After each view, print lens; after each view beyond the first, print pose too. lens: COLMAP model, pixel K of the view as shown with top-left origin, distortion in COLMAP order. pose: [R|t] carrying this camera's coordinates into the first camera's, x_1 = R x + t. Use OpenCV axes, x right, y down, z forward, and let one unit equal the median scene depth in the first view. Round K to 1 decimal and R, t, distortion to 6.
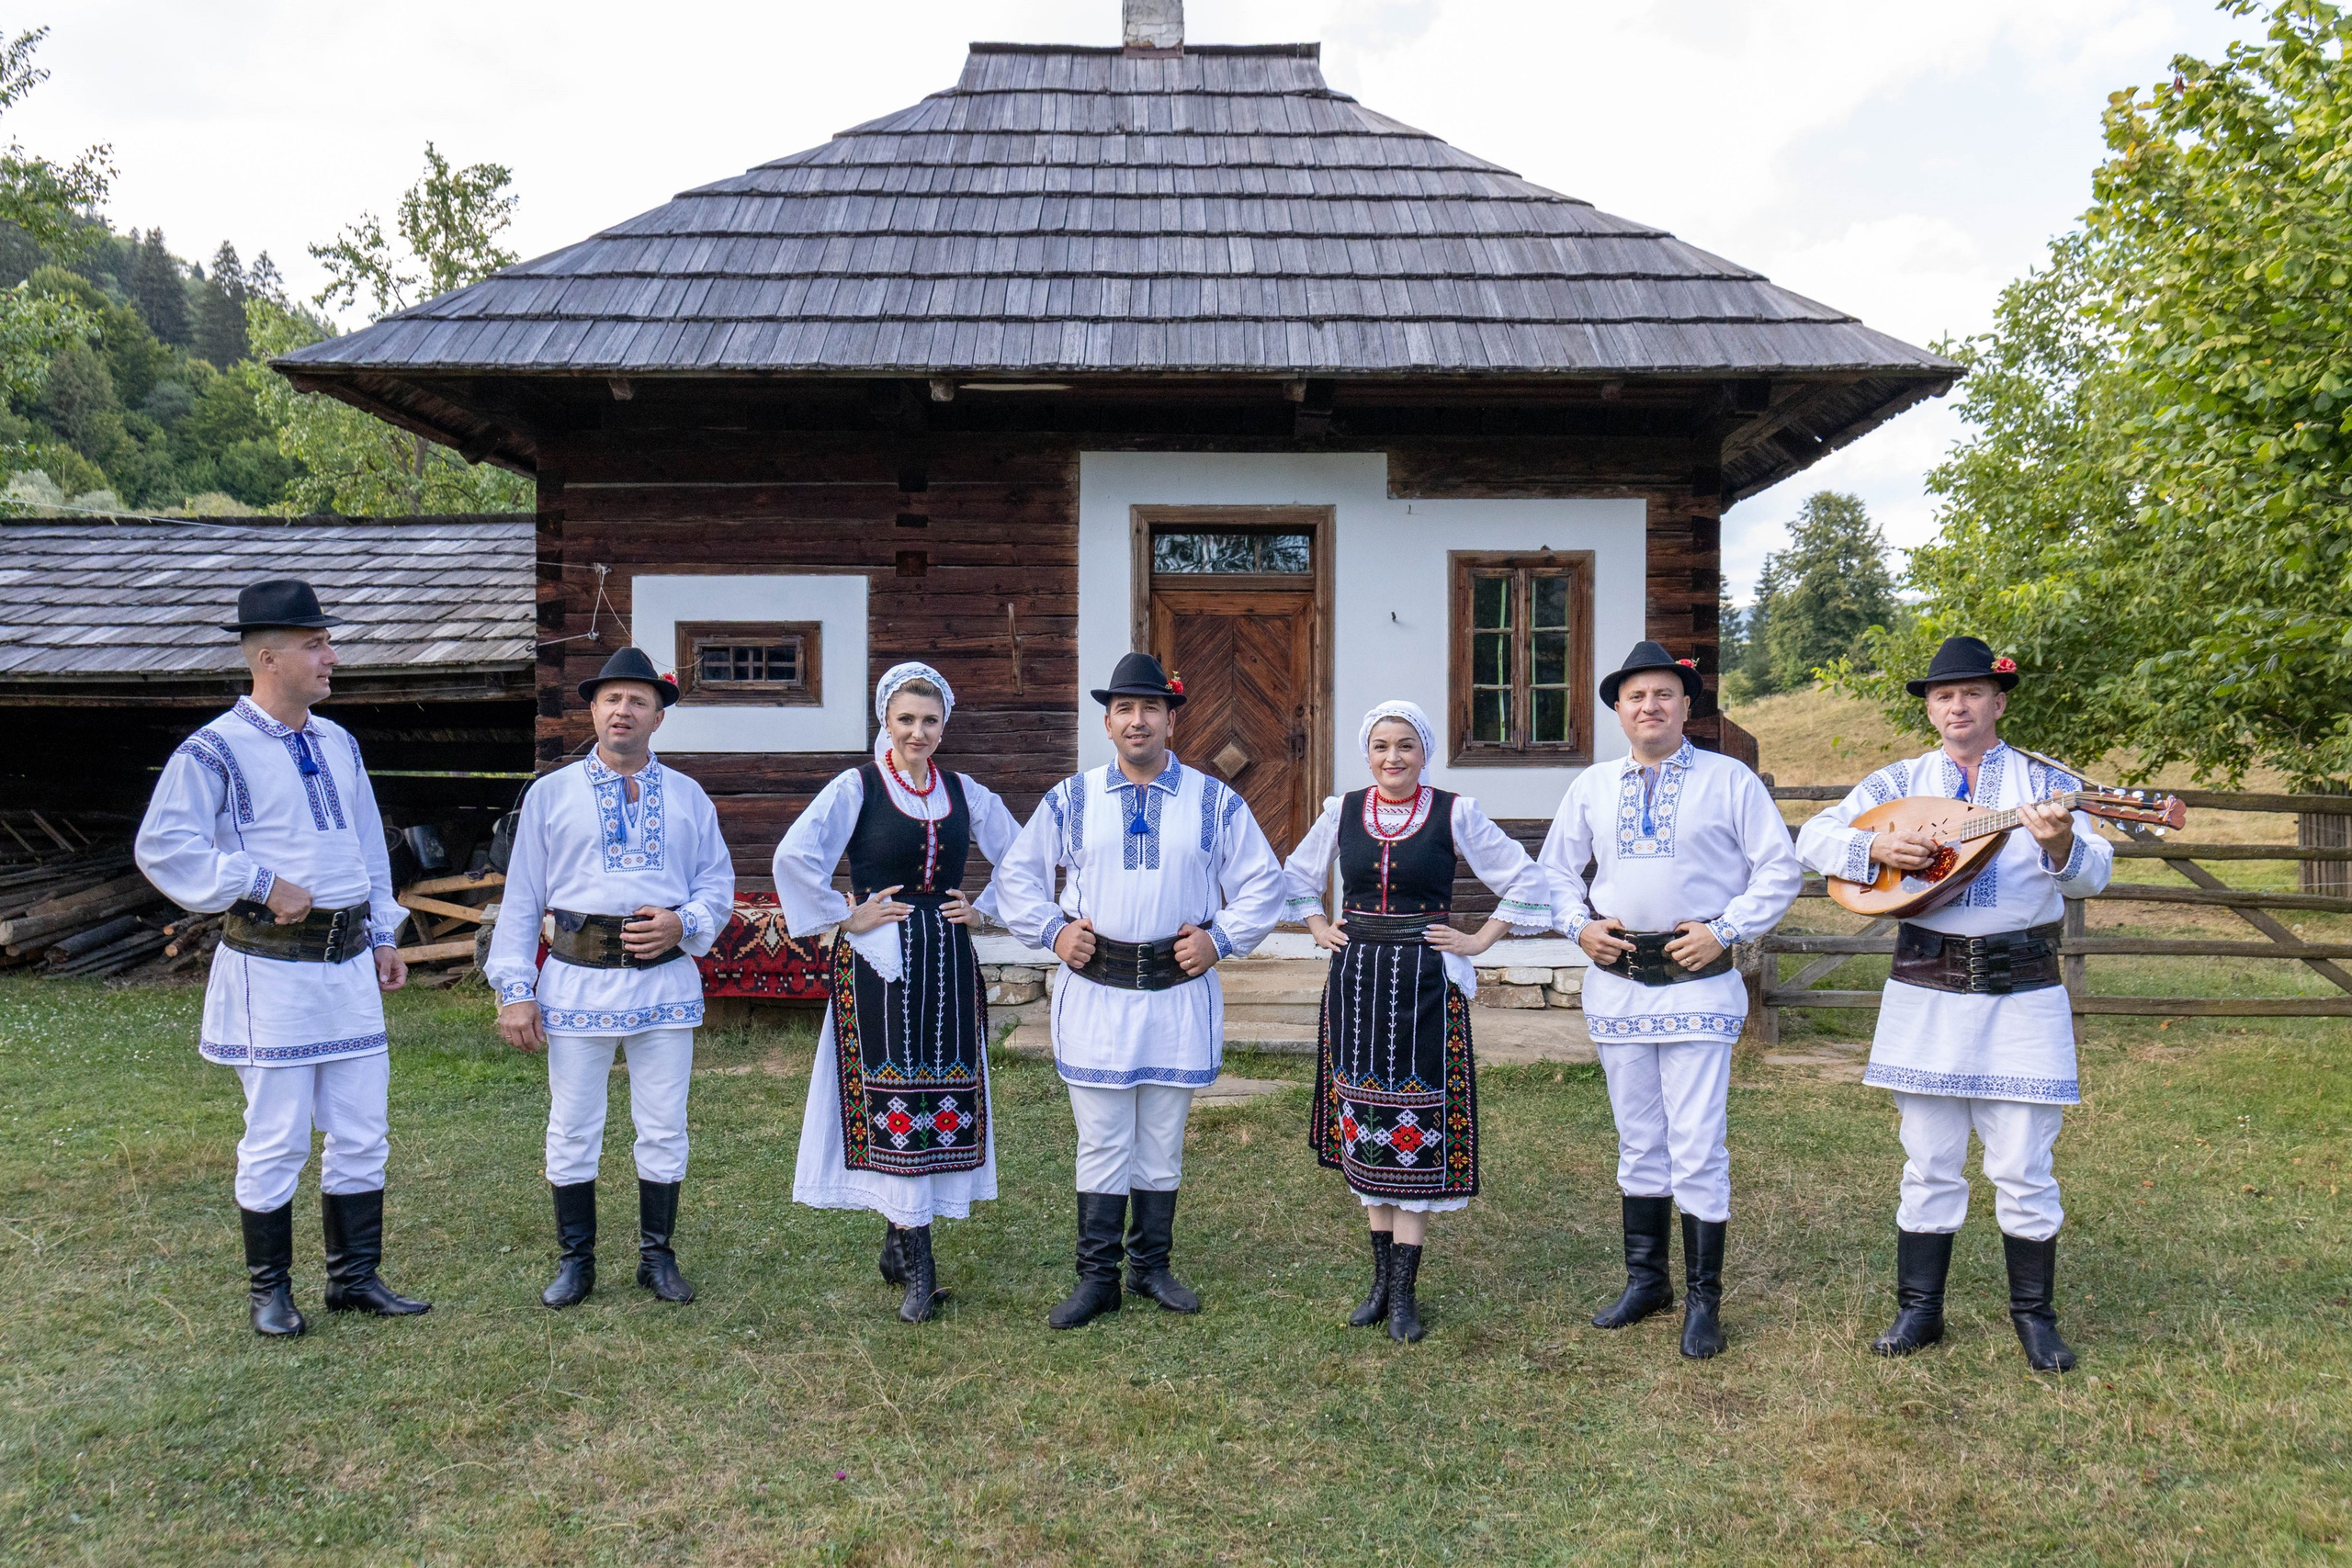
lens RADIAL K [[2315.7, 0, 1175.2], [0, 2315.7, 817.7], [0, 0, 1]] dist [0.006063, -0.011296]
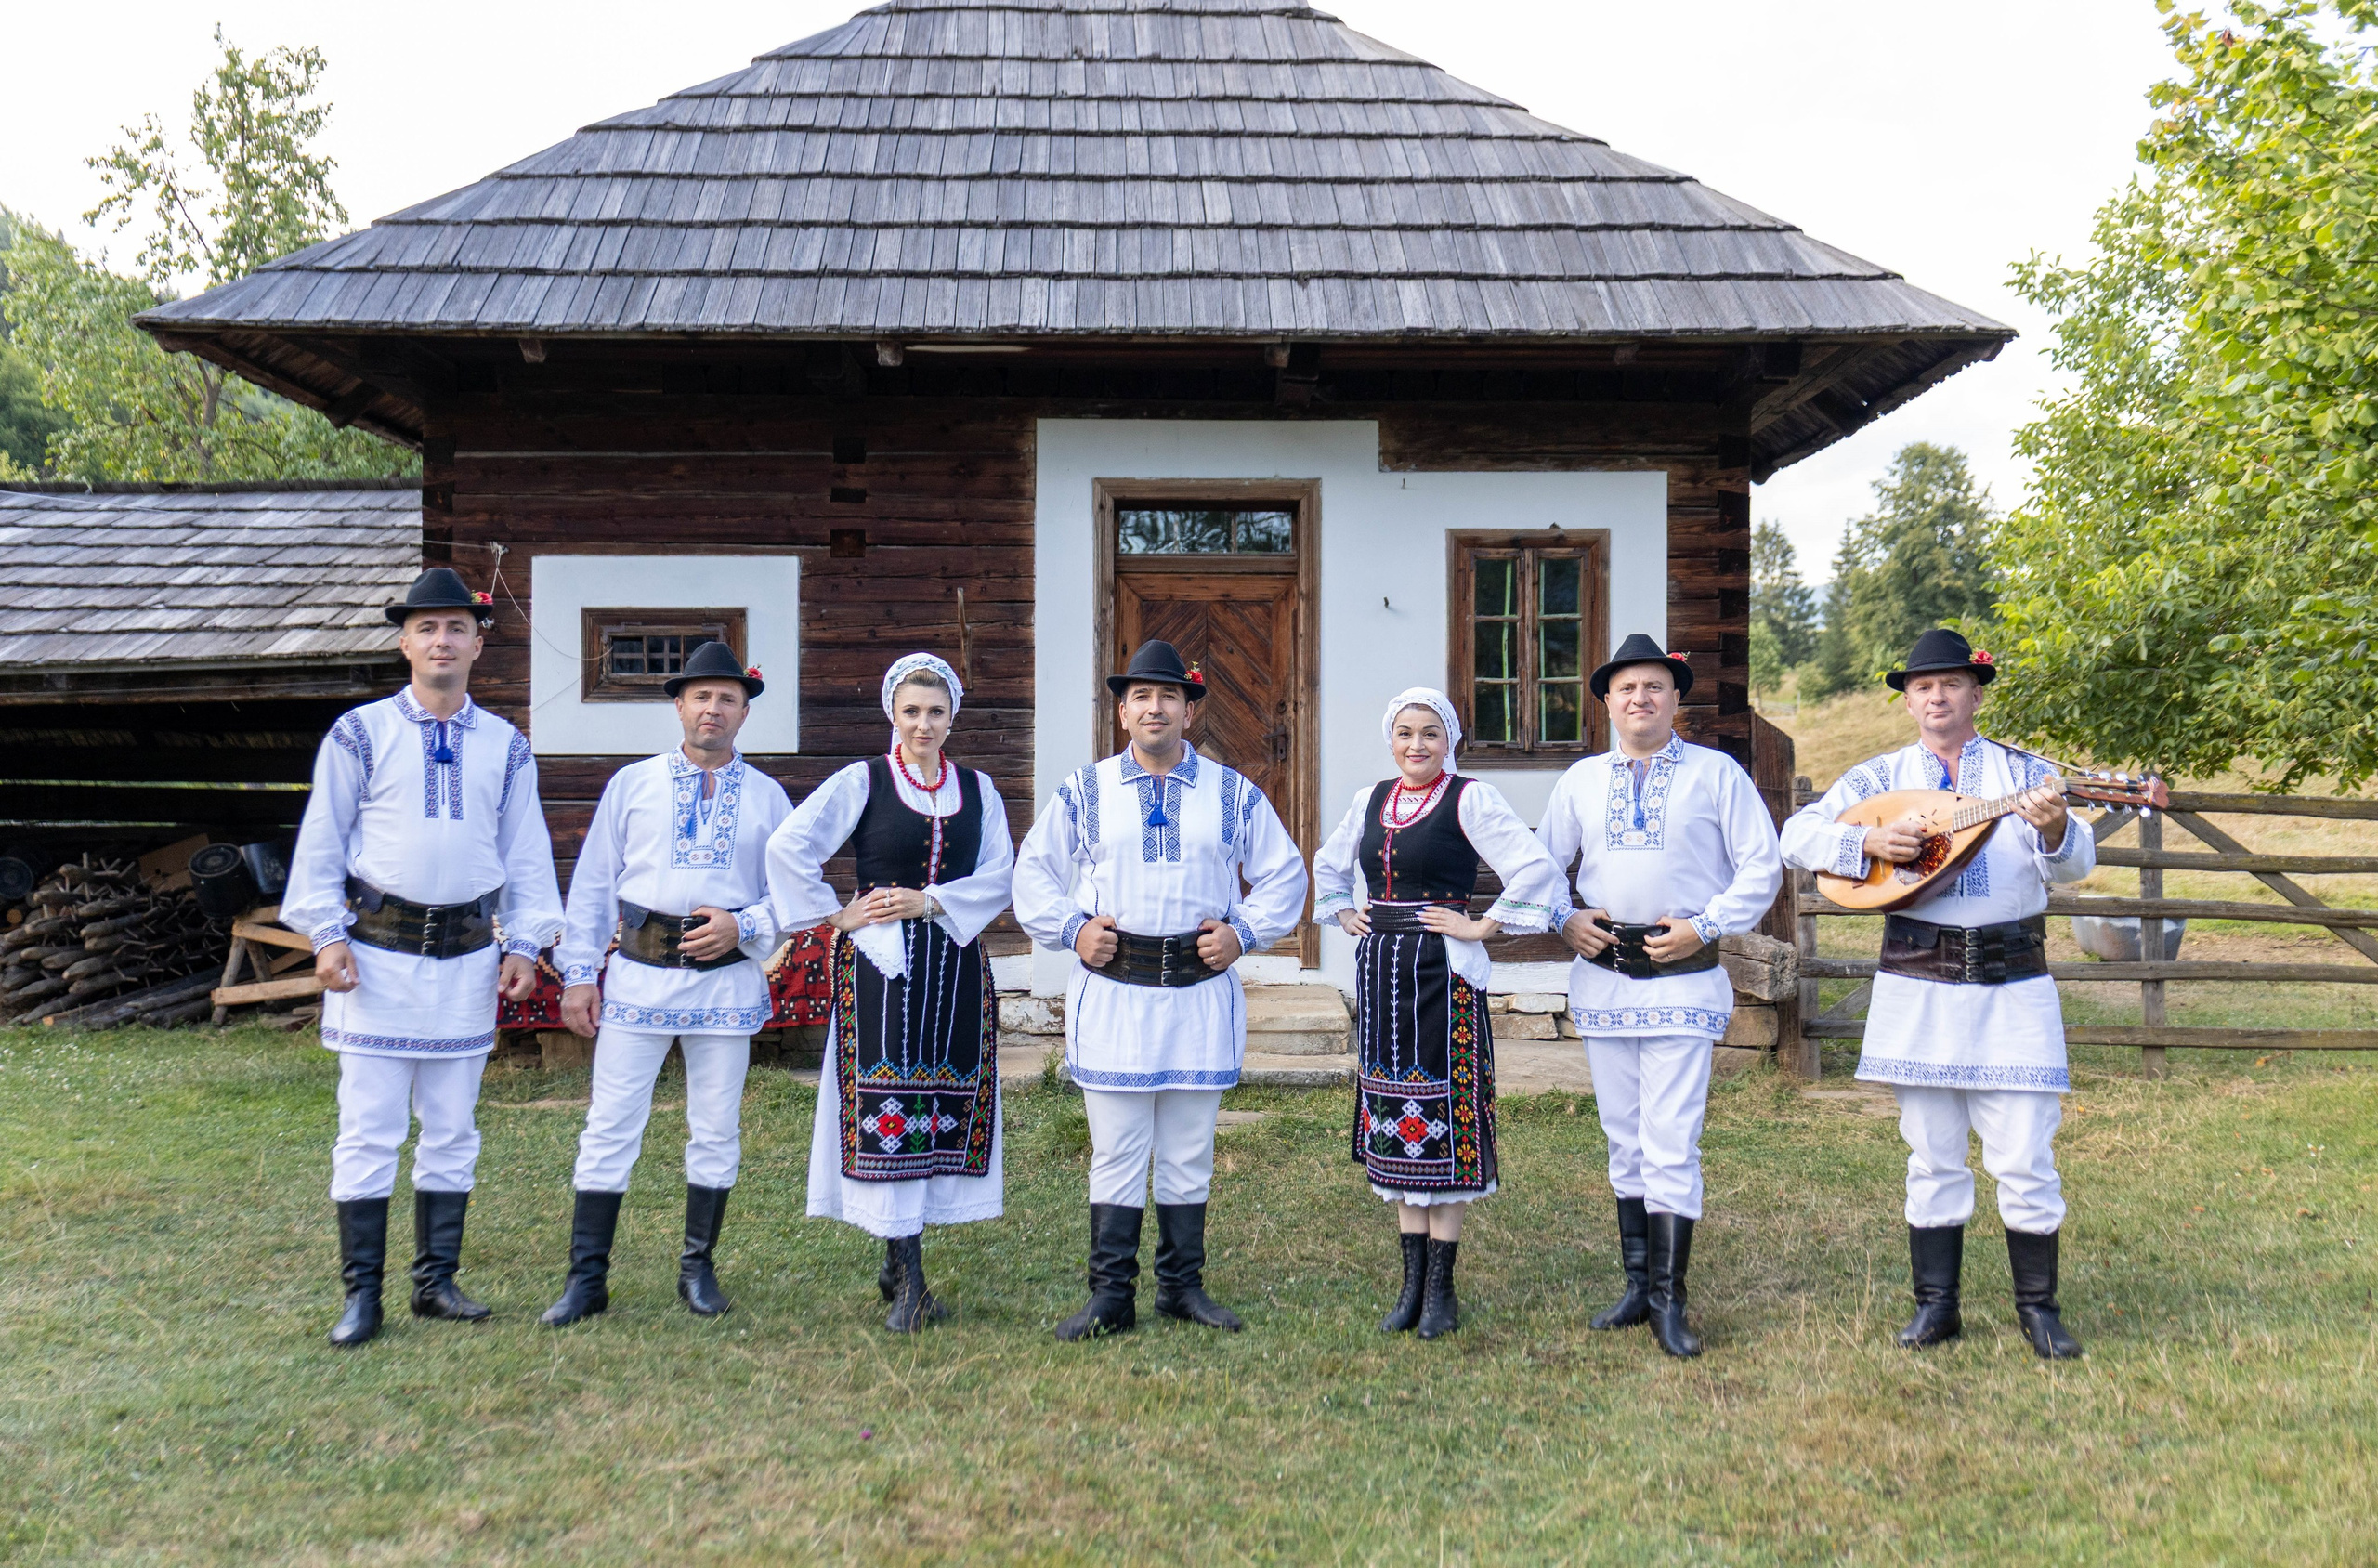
lens RADIAL K [[3056.5, 0, 1166.5], [0, 3056.5, 796.7], [0, 0, 1]] dist [0.058405, 0.000000]
pose [[0.999713, -0.001527, 0.023909, -0.020040], [0.002000, 0.999802, -0.019777, 0.011911], [-0.023874, 0.019819, 0.999519, -0.186456]]
